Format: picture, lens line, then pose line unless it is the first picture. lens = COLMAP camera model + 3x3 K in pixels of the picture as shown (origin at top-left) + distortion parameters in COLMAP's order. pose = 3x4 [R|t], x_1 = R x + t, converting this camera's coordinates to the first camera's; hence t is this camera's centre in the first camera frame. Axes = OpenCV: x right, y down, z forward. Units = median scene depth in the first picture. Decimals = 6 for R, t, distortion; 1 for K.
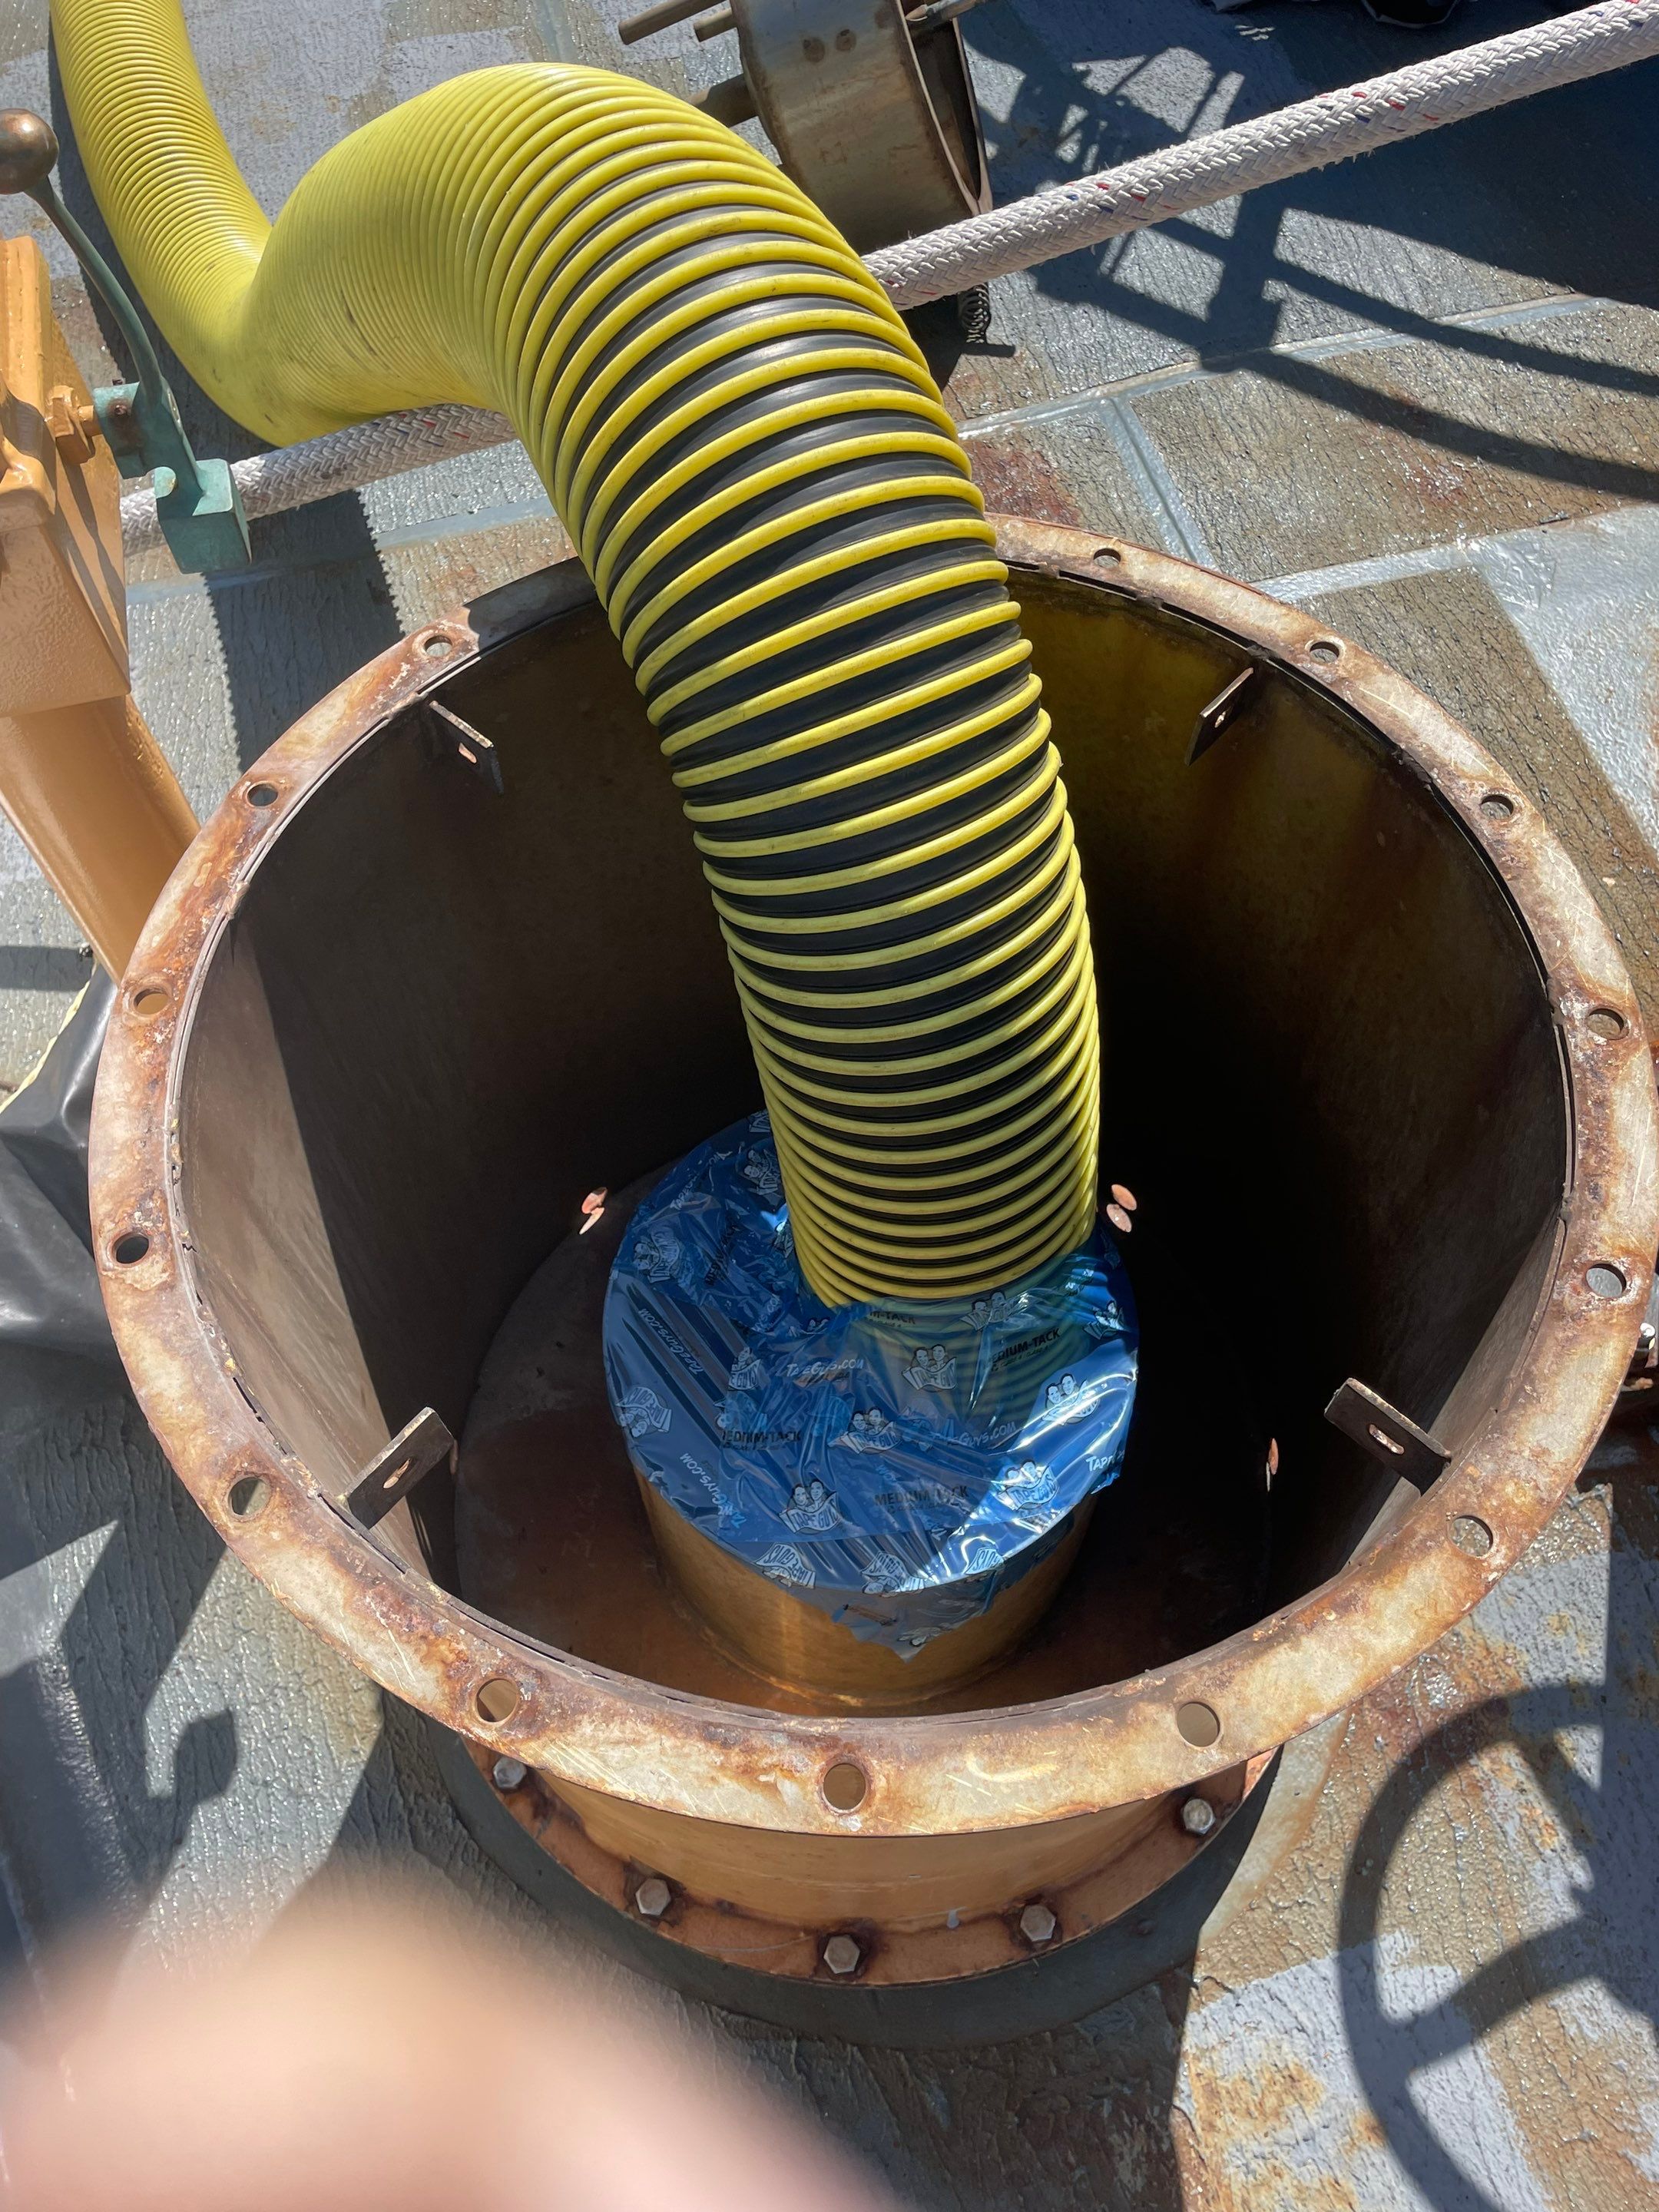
lens RADIAL K [[1656.0, 0, 815.1], [0, 1656.0, 1108.0], [0, 0, 1]] dist [0.070950, -0.084151]
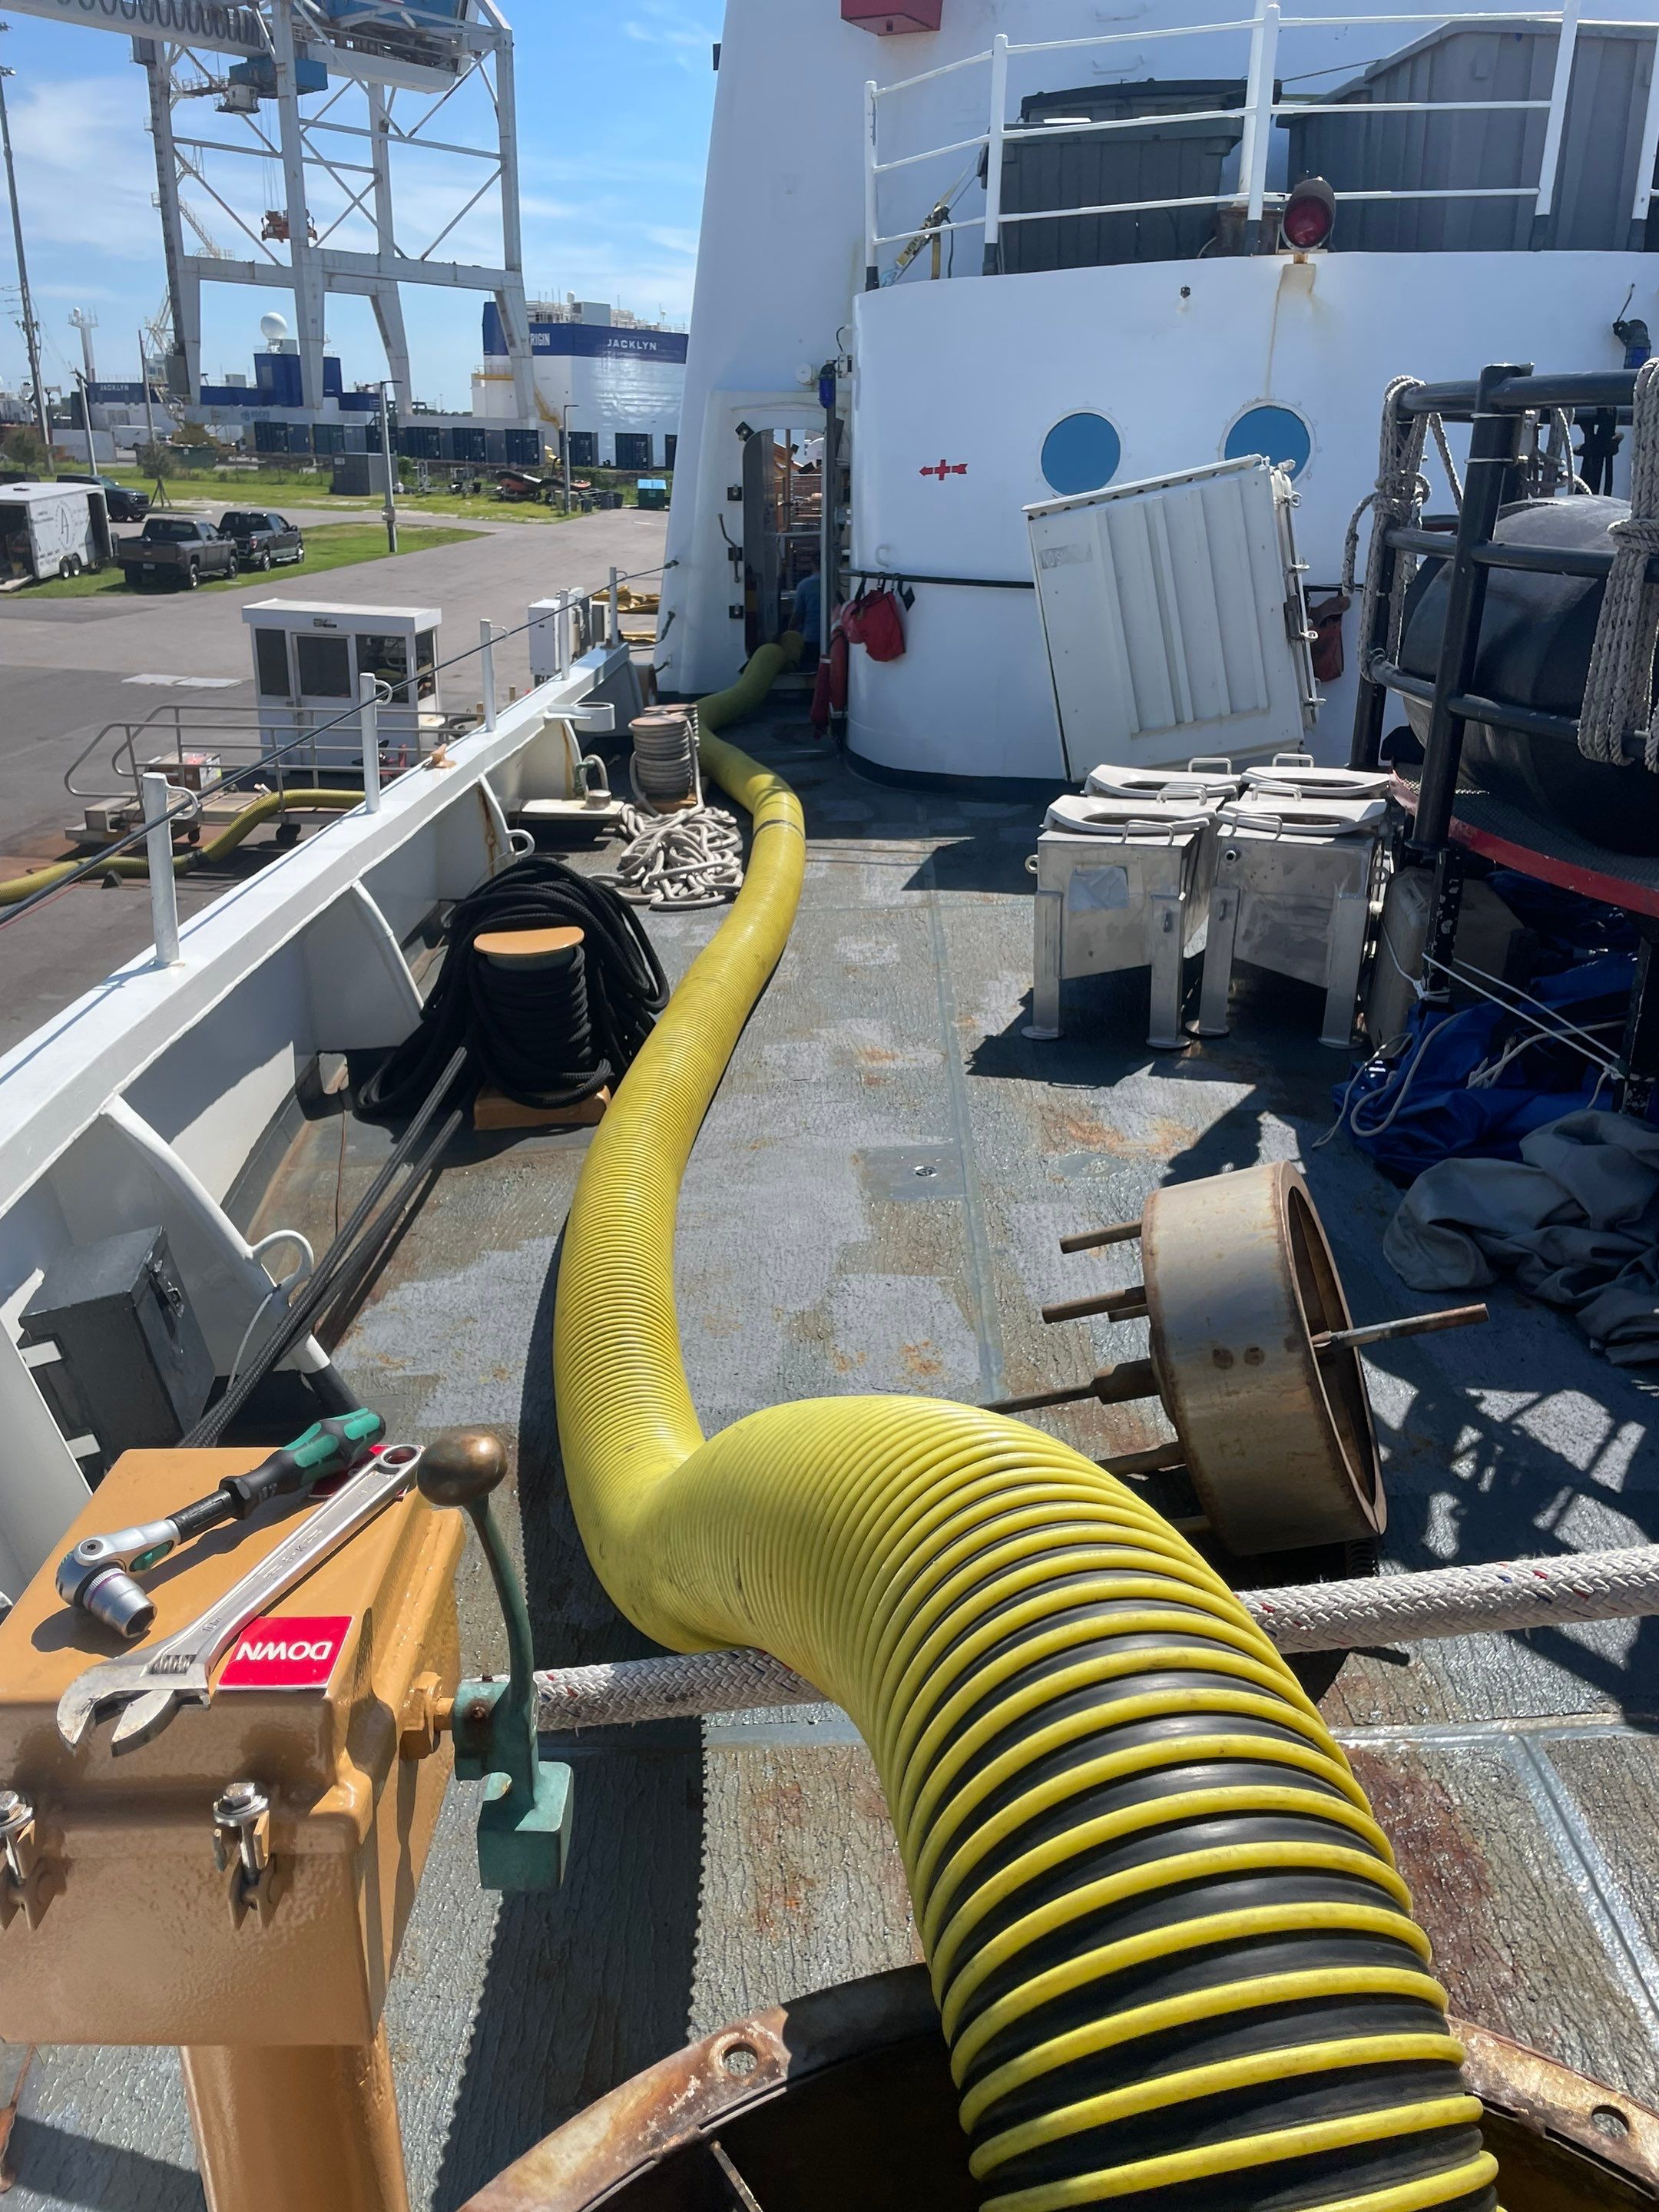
lens RADIAL K [[1557.5, 0, 829.5], [0, 1557.5, 1106.0], [0, 0, 1]] dist [0.059725, -0.073582]
pose [[0.968887, 0.126048, -0.213004, -0.048279], [-0.225850, 0.802297, -0.552550, -0.142280], [0.101245, 0.583465, 0.805802, 0.073312]]
